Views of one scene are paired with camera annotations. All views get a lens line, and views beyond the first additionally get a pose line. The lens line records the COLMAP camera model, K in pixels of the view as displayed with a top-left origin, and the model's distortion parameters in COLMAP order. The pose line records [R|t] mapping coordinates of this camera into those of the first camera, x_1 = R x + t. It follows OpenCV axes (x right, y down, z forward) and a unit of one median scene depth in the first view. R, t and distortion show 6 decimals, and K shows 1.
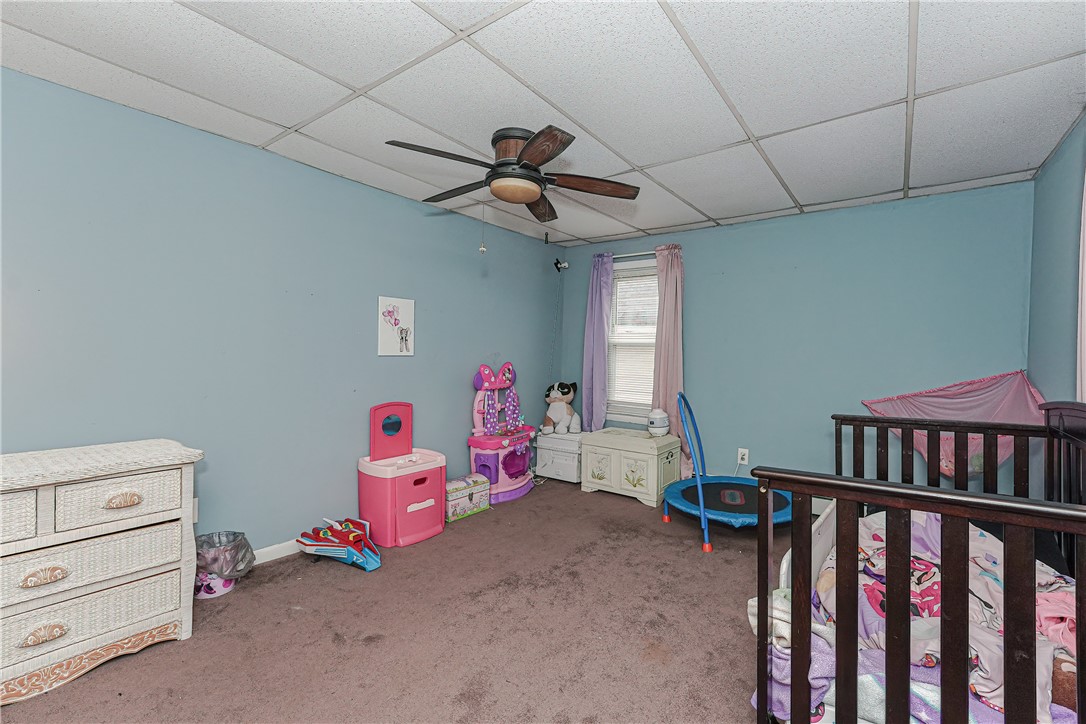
lens RADIAL K [[446.7, 0, 544.3], [0, 446.7, 351.6], [0, 0, 1]] dist [0.000354, 0.000003]
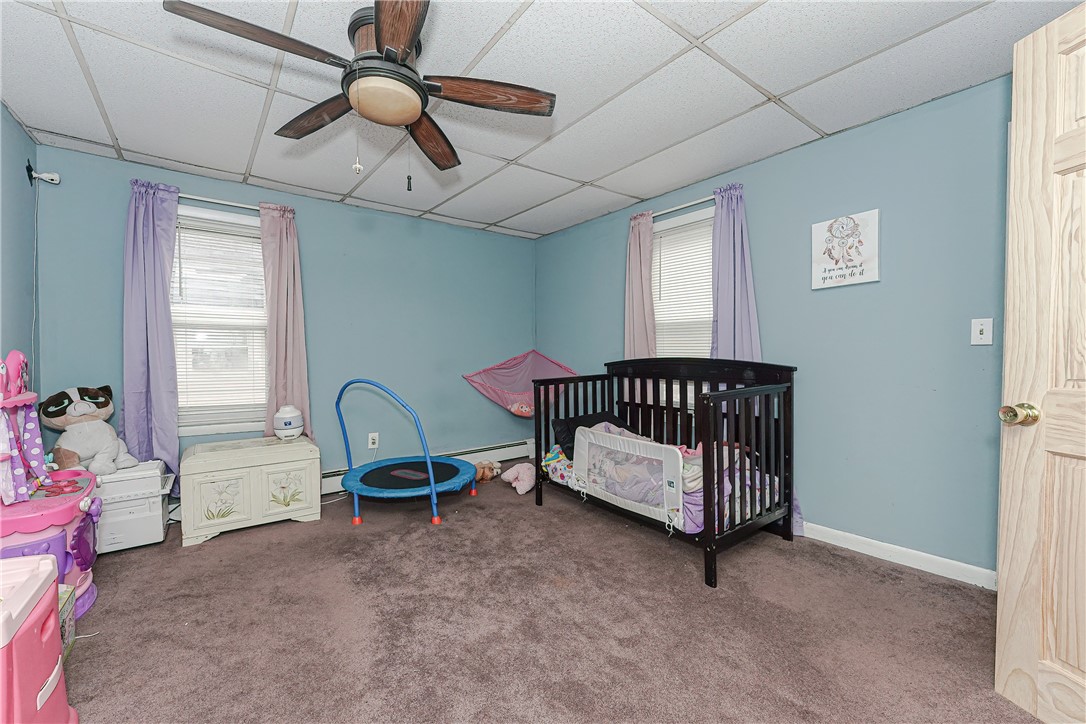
lens RADIAL K [[442.6, 0, 545.1], [0, 442.6, 361.9], [0, 0, 1]] dist [-0.000640, 0.000188]
pose [[0.290610, -0.030451, 0.956357, -0.397854], [0.002798, 0.999516, 0.030974, 0.025207], [-0.956837, -0.006325, 0.290555, 0.332180]]
